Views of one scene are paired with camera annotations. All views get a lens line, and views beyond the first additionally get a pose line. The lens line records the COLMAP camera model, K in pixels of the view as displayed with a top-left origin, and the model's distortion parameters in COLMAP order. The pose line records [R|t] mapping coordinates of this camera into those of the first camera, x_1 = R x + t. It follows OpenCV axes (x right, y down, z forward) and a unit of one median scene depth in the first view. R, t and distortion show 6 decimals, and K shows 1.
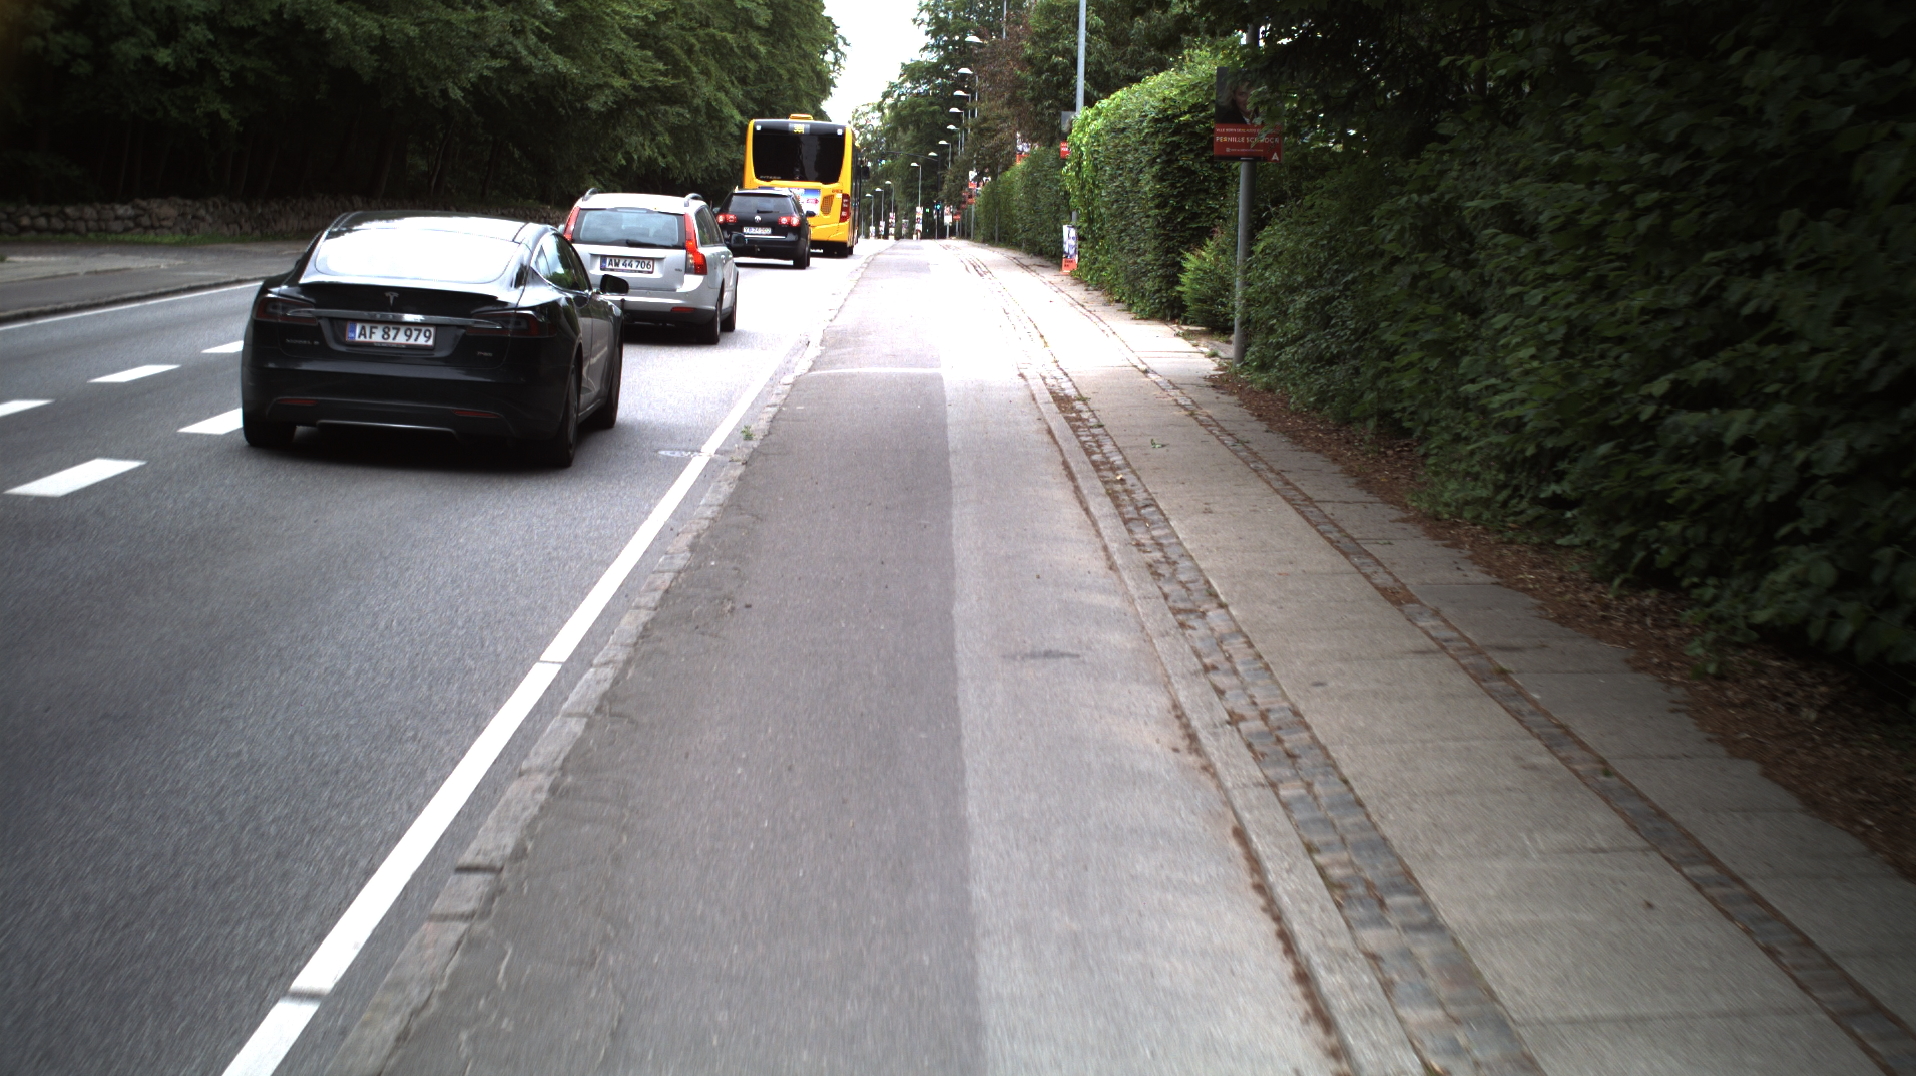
lens RADIAL K [[2949.3, 0, 964.3], [0, 2949.3, 530.0], [0, 0, 1]] dist [-0.199348, 0.000000]
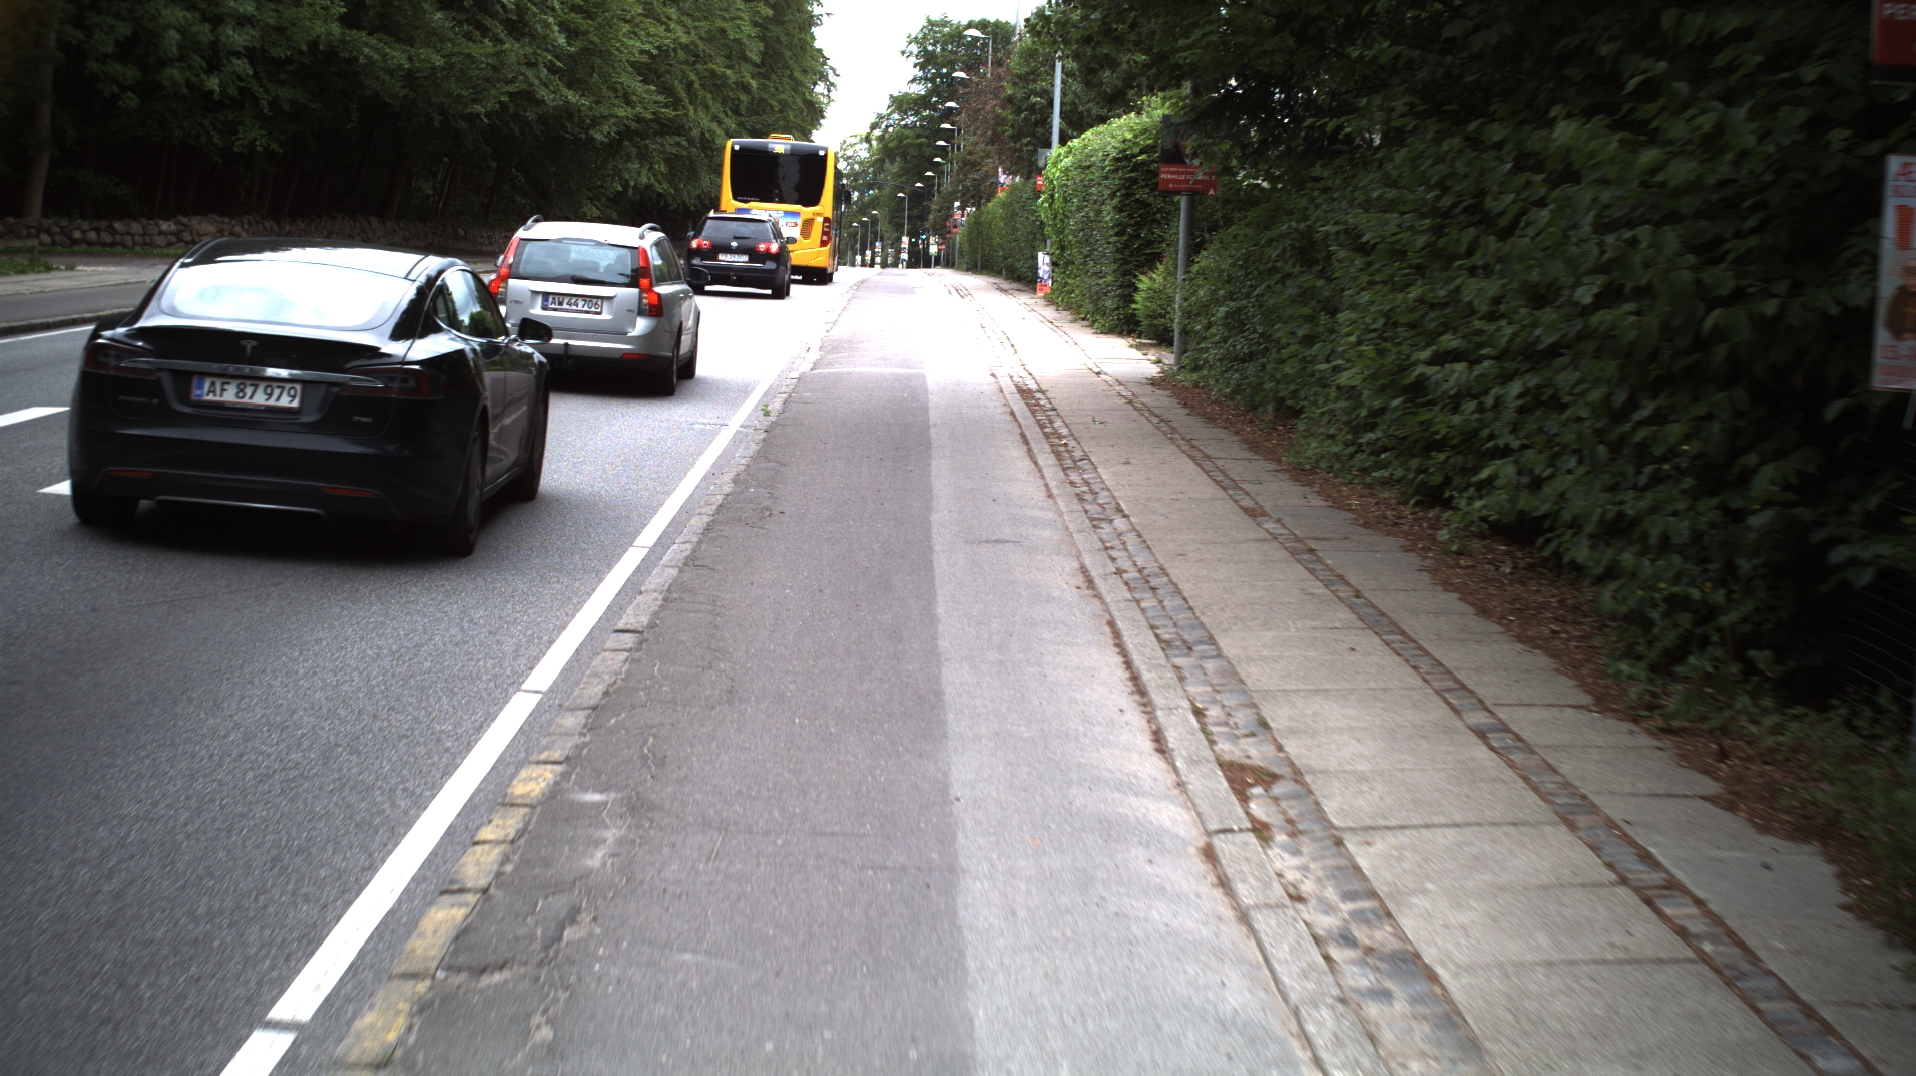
lens RADIAL K [[2949.3, 0, 961.1], [0, 2949.3, 539.3], [0, 0, 1]] dist [-0.199348, 0.000000]
pose [[0.999891, 0.013844, 0.005211, 0.001243], [-0.013805, 0.999877, -0.007490, 0.017502], [-0.005314, 0.007417, 0.999958, -0.138713]]
